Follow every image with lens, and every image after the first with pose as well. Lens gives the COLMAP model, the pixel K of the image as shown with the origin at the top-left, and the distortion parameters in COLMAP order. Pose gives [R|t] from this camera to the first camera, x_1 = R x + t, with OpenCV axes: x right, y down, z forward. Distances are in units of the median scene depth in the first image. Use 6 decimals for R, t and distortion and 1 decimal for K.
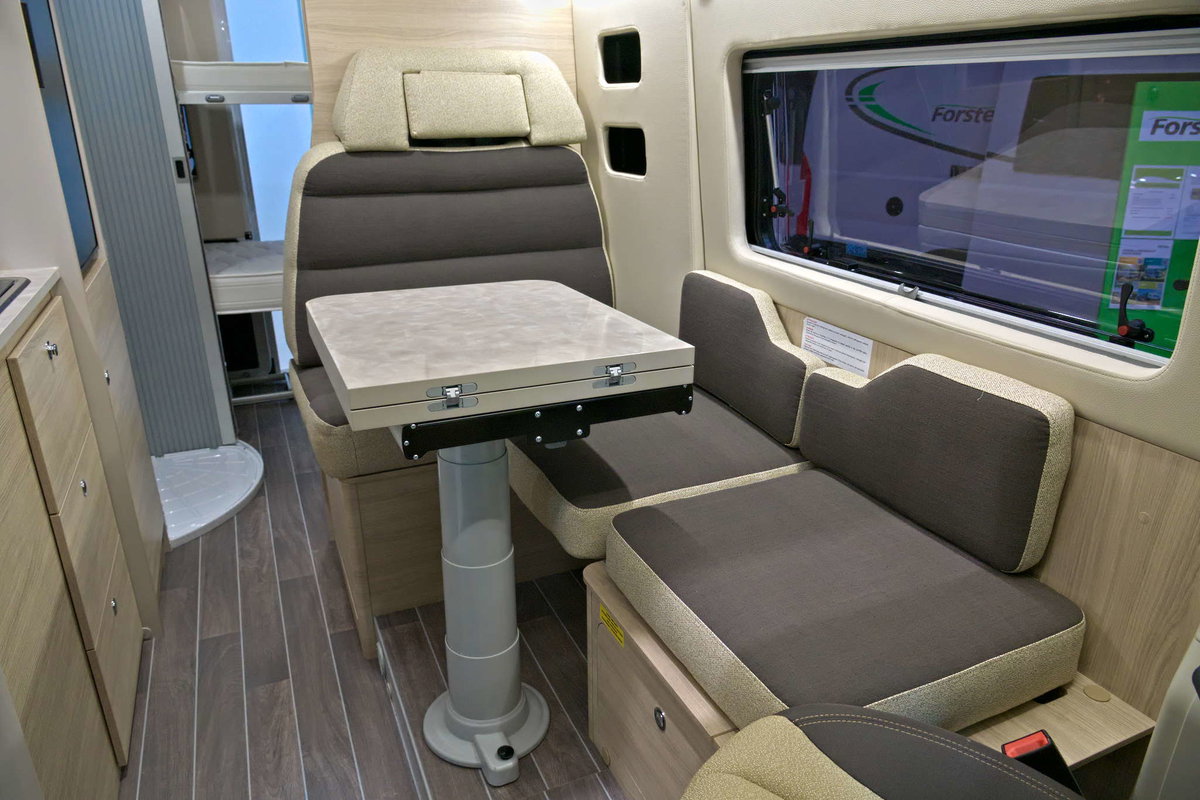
lens RADIAL K [[800.5, 0, 600.6], [0, 800.5, 405.5], [0, 0, 1]] dist [-0.003486, -0.000598]
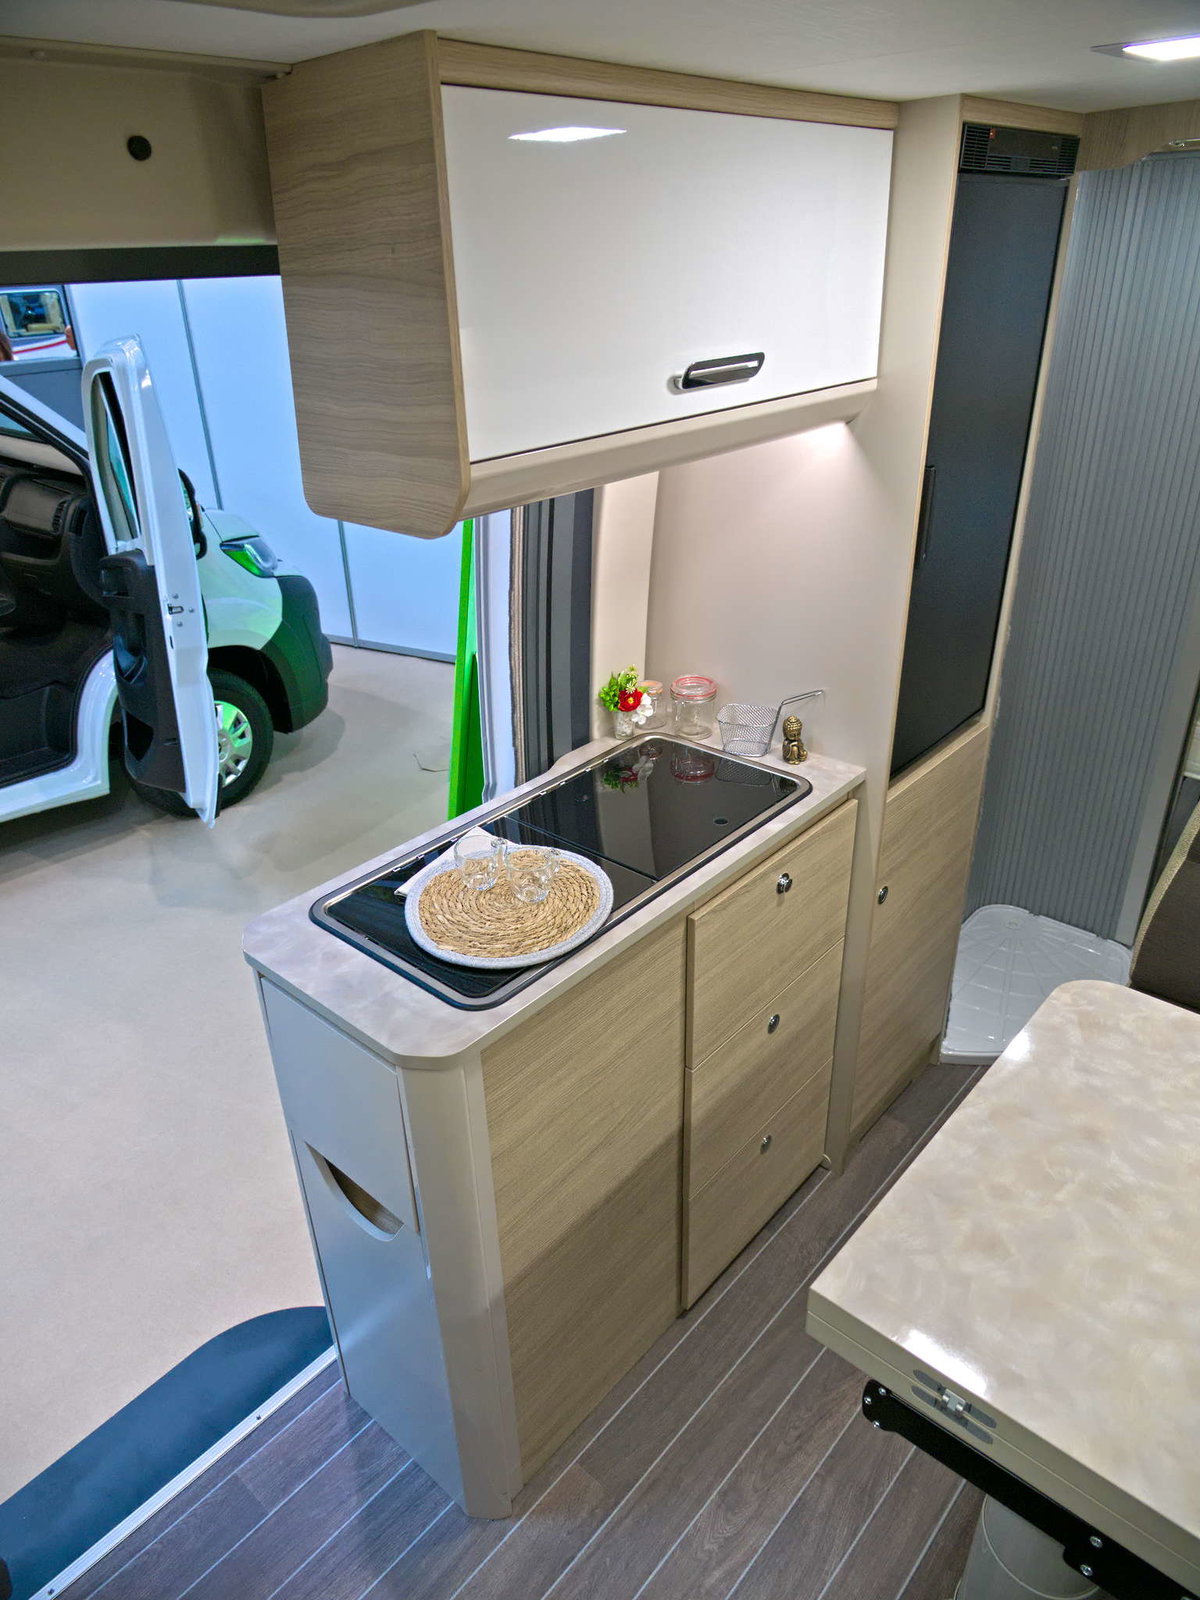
lens RADIAL K [[1070.1, 0, 594.2], [0, 1070.1, 804.6], [0, 0, 1]] dist [0.001762, -0.001259]
pose [[0.408692, 0.411819, -0.814479, 0.115817], [-0.300908, 0.903313, 0.305745, -0.395035], [0.861641, 0.120128, 0.493097, 0.226694]]
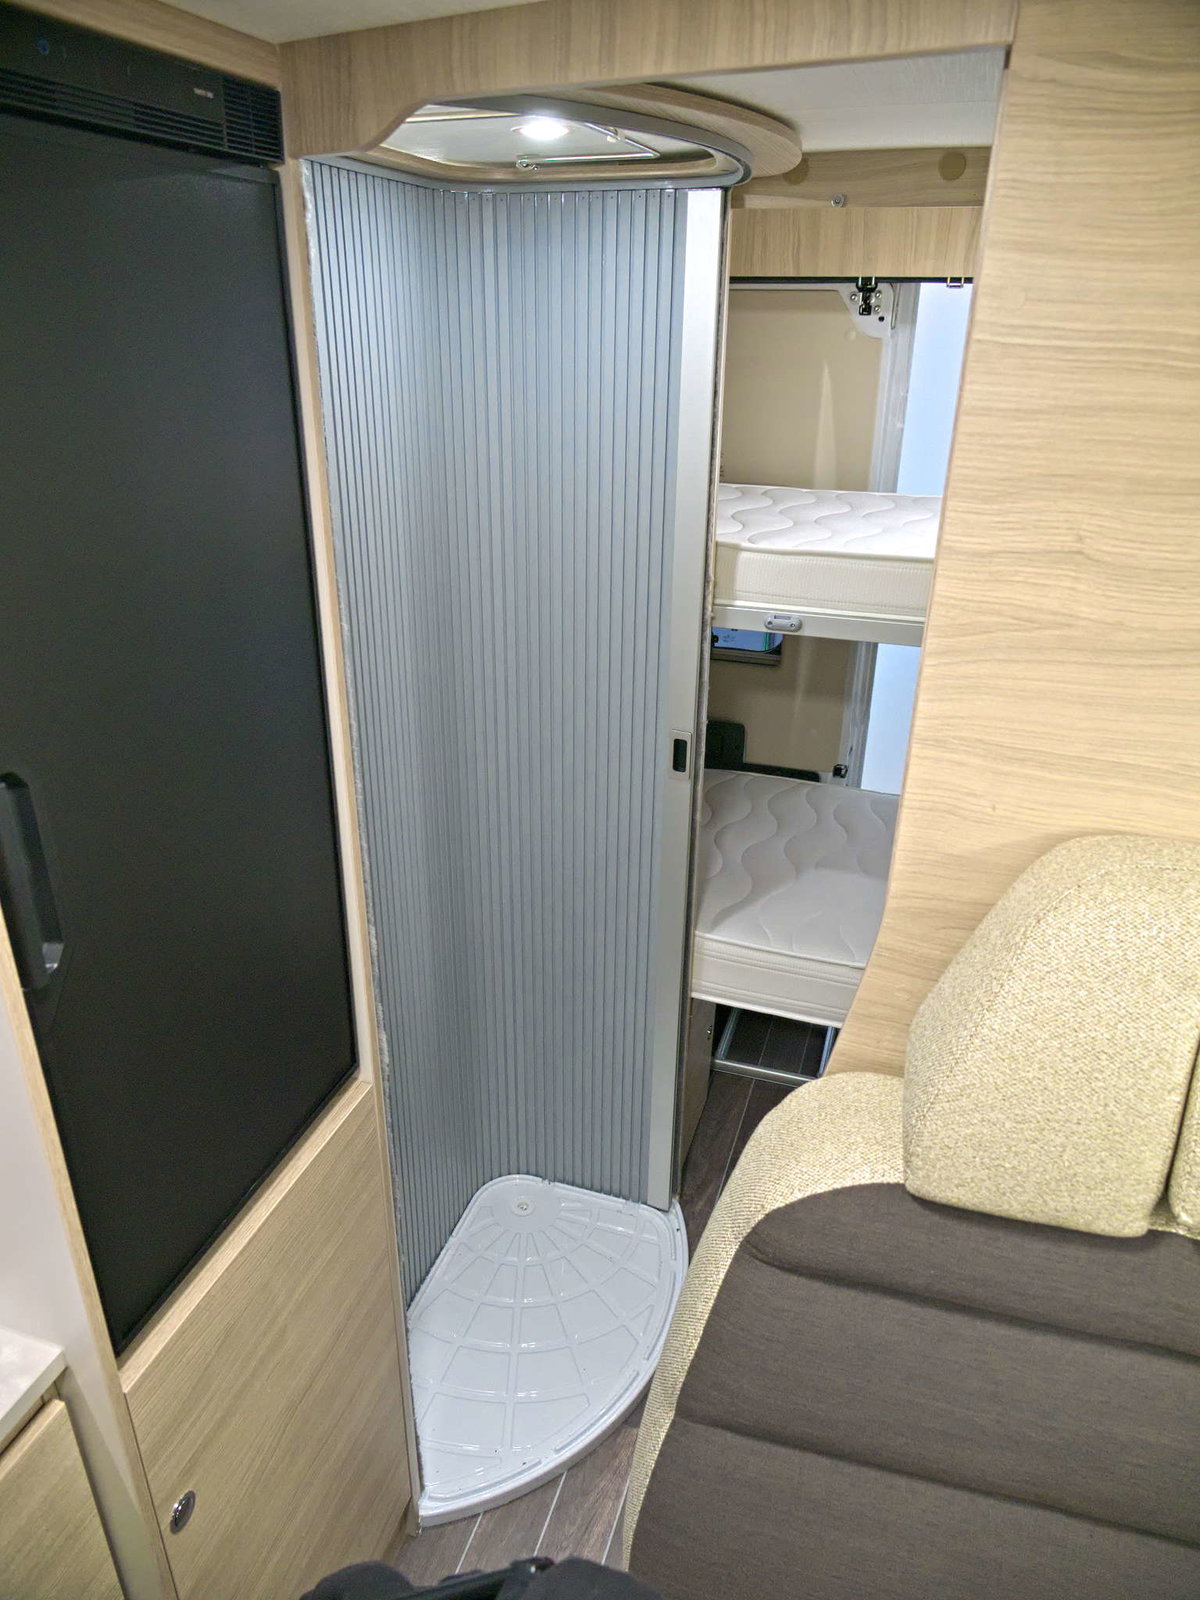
lens RADIAL K [[1070.1, 0, 594.2], [0, 1070.1, 804.6], [0, 0, 1]] dist [0.001762, -0.001259]
pose [[0.732840, 0.290164, -0.615427, -0.245212], [-0.256736, 0.955570, 0.144818, -0.574326], [0.630105, 0.051874, 0.774775, 0.751526]]
